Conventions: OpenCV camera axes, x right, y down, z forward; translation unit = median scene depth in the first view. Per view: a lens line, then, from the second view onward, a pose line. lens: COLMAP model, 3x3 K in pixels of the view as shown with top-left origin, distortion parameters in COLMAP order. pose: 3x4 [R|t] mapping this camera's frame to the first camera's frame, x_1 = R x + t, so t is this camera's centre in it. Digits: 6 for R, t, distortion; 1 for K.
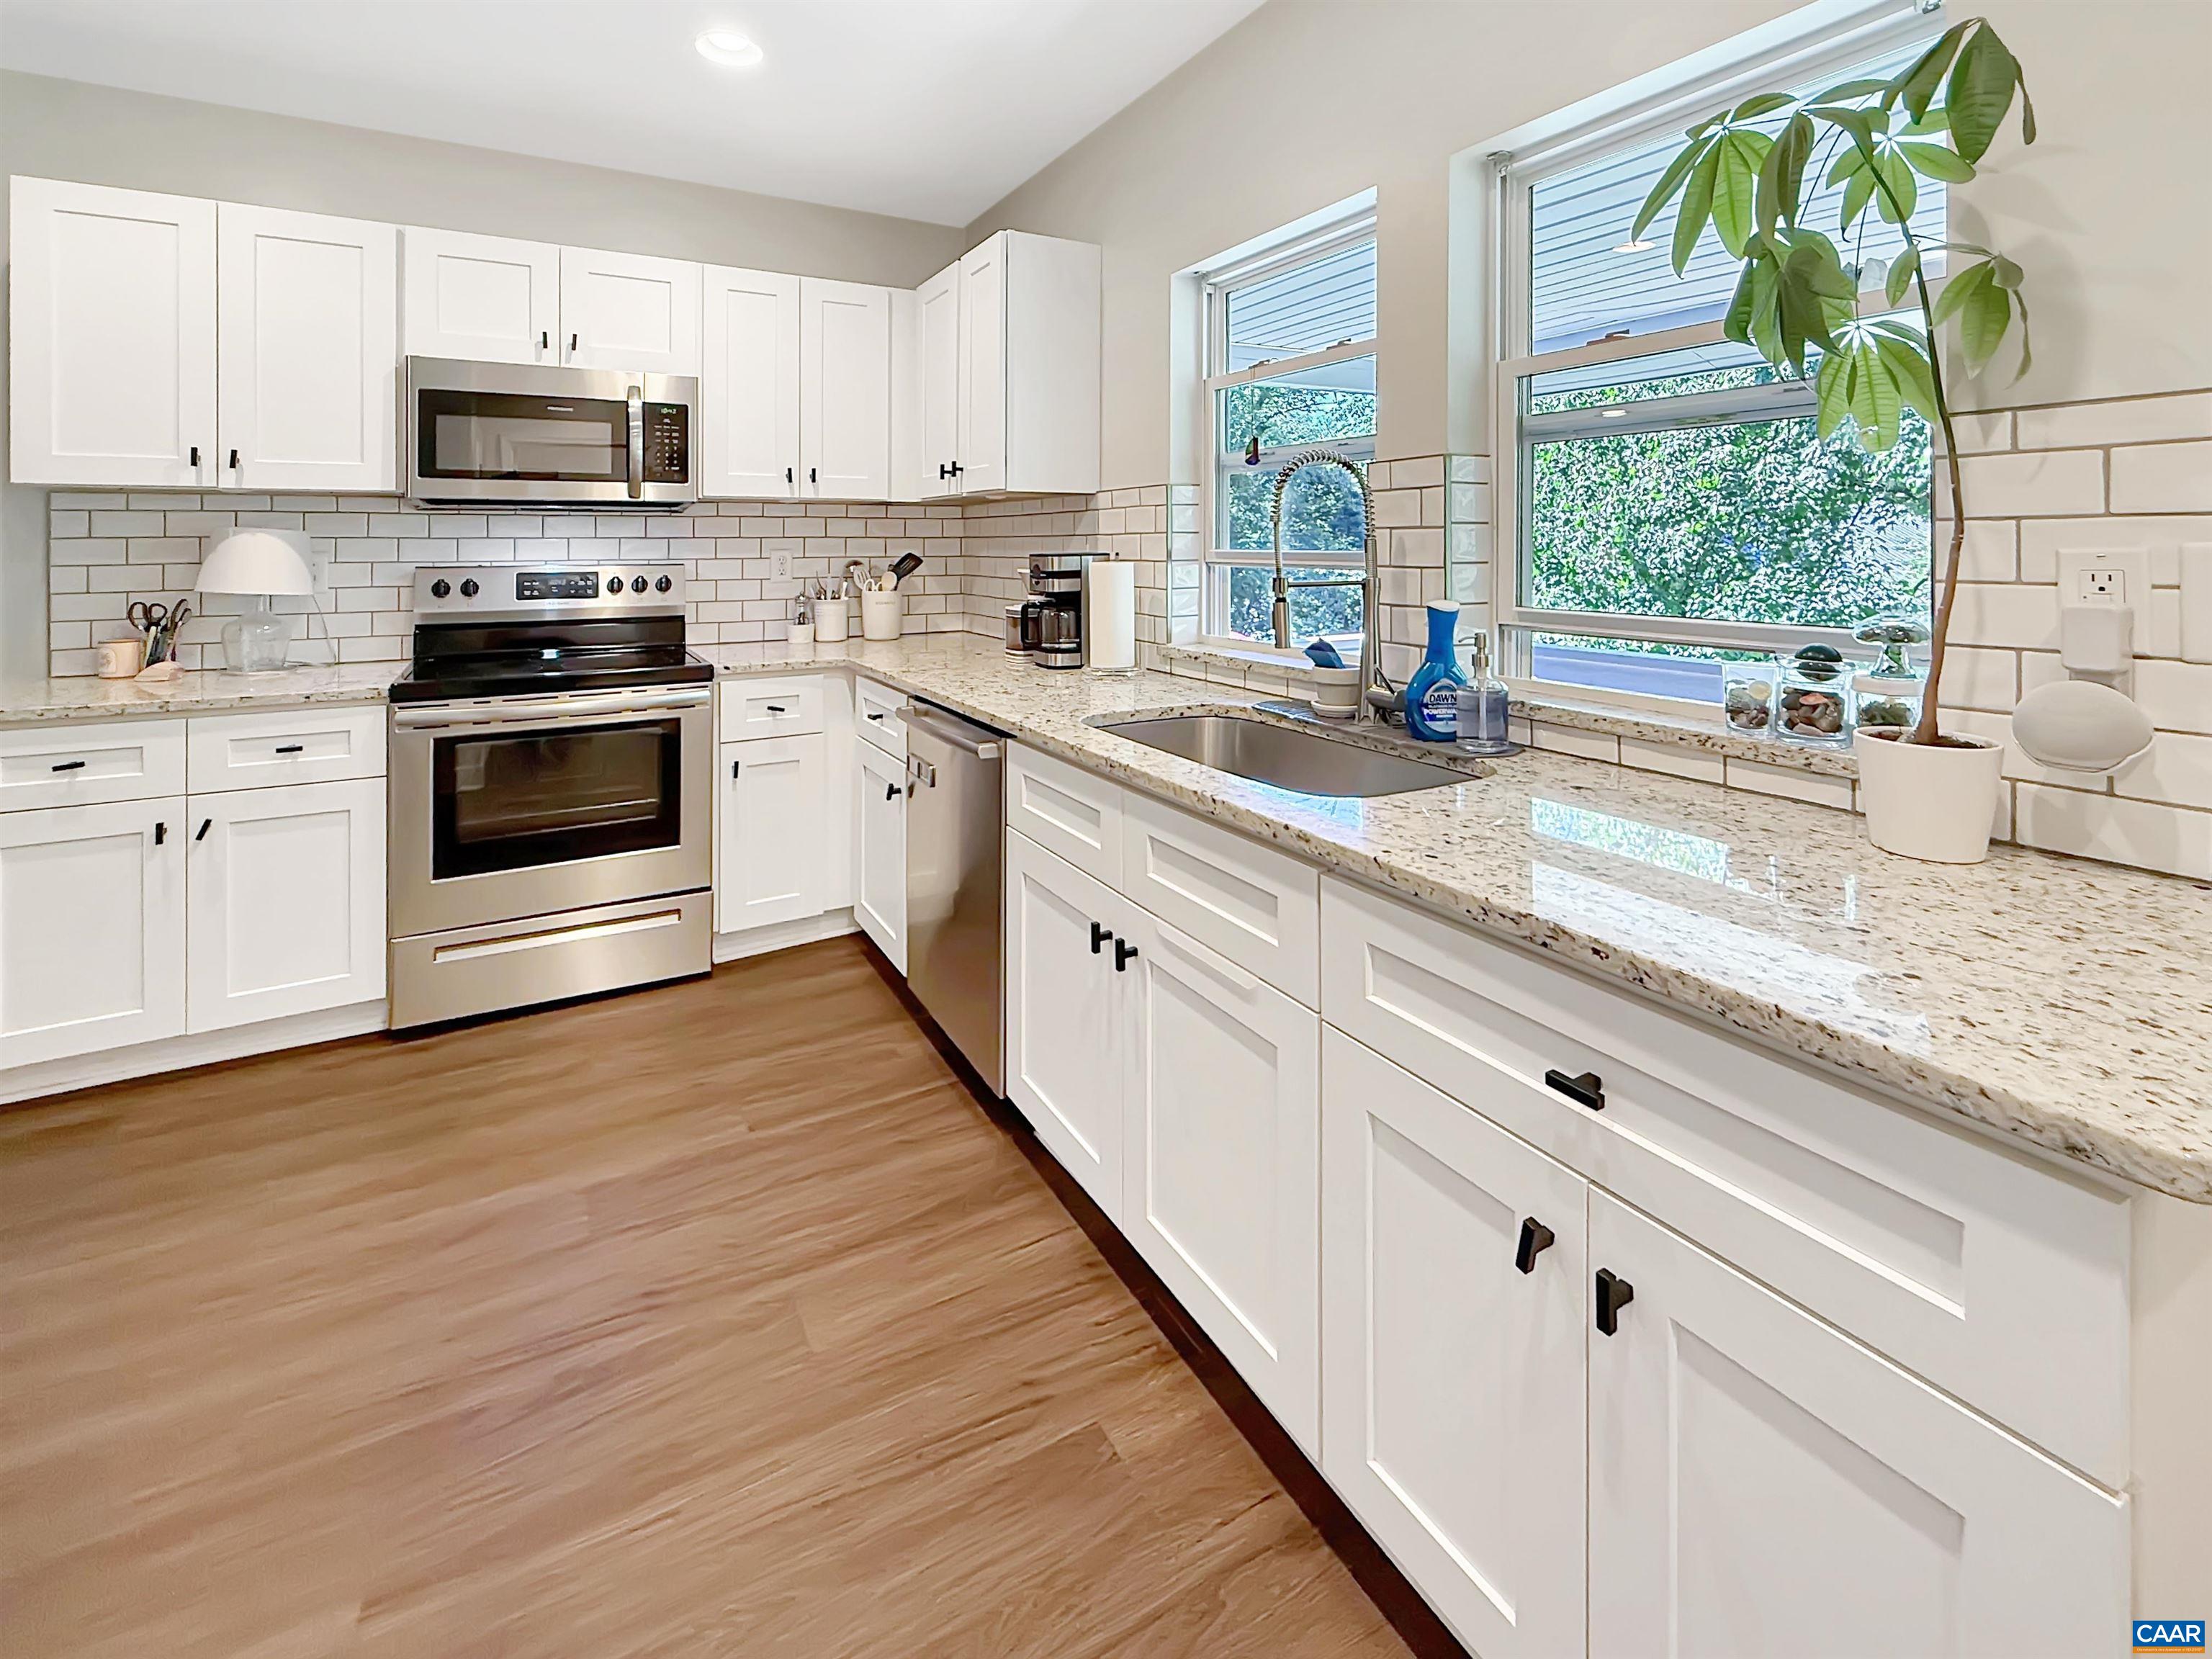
lens RADIAL K [[960.5, 0, 1106.0], [0, 960.5, 829.5], [0, 0, 1]] dist [0.000714, 0.000119]
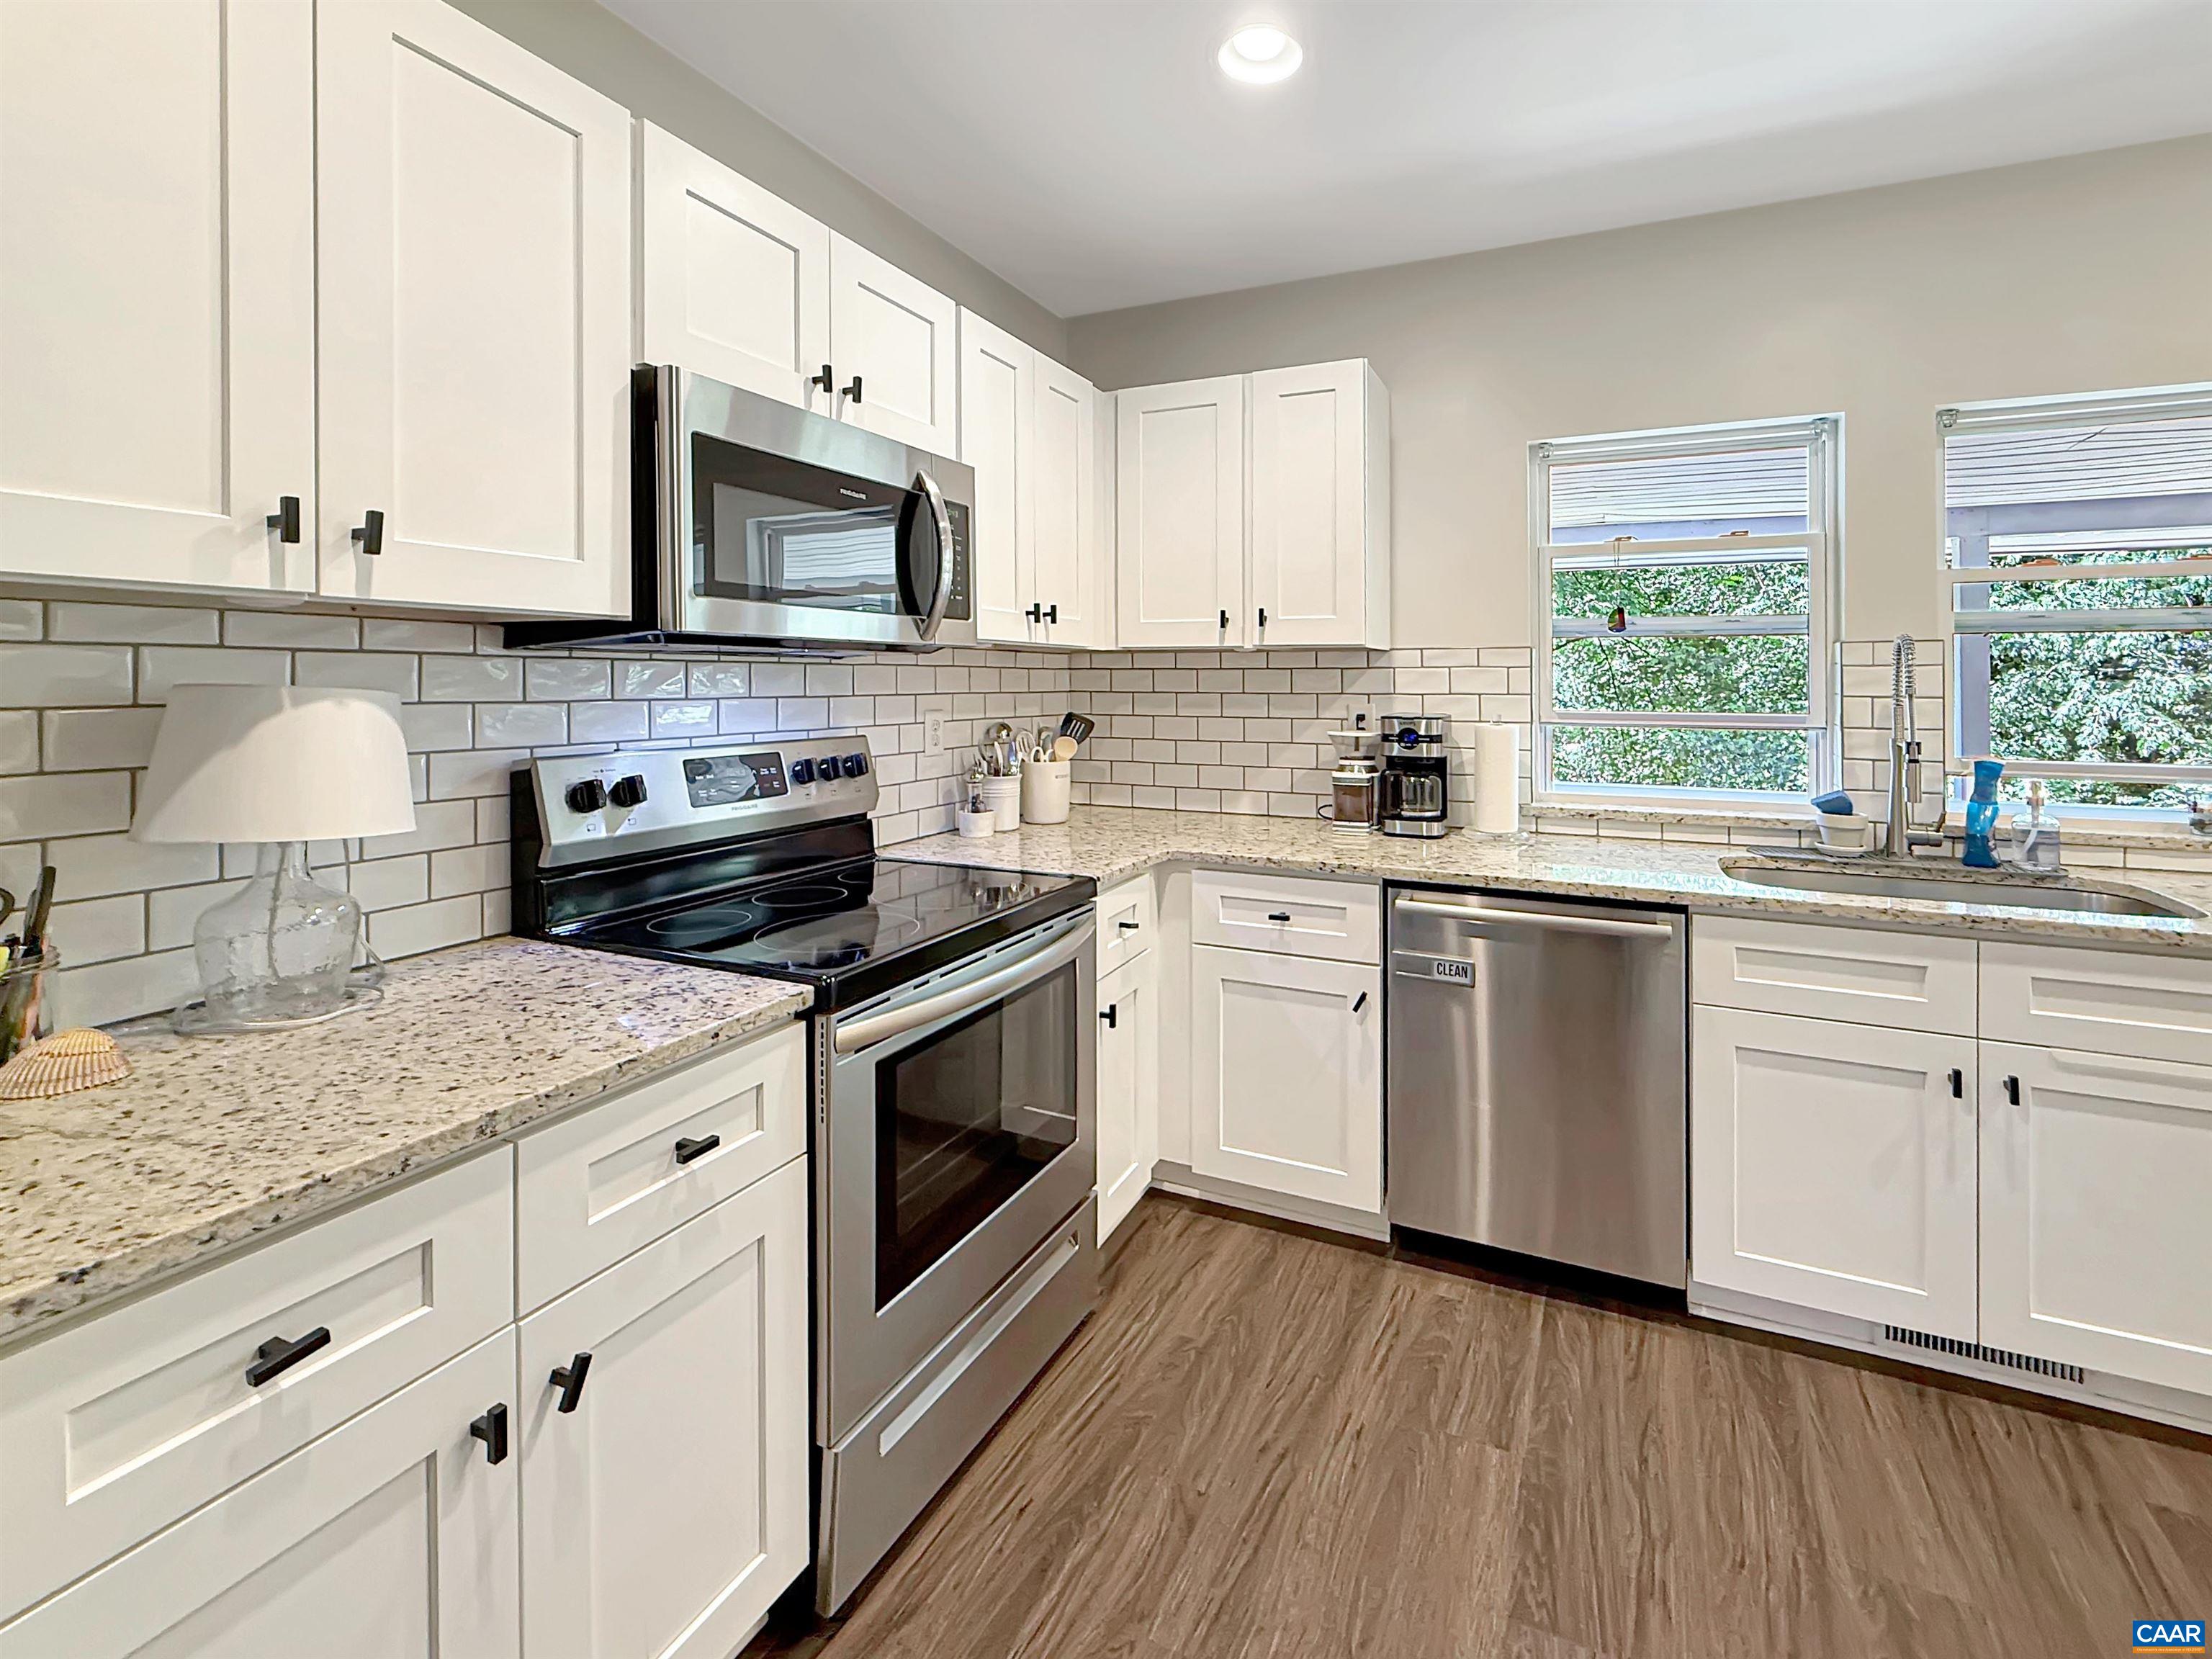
lens RADIAL K [[958.5, 0, 1197.2], [0, 958.5, 940.3], [0, 0, 1]] dist [0.001279, -0.000077]
pose [[0.786215, -0.155194, 0.598148, -0.875170], [0.170549, 0.984850, 0.031355, -0.150694], [-0.593952, 0.077361, 0.800772, 0.435114]]
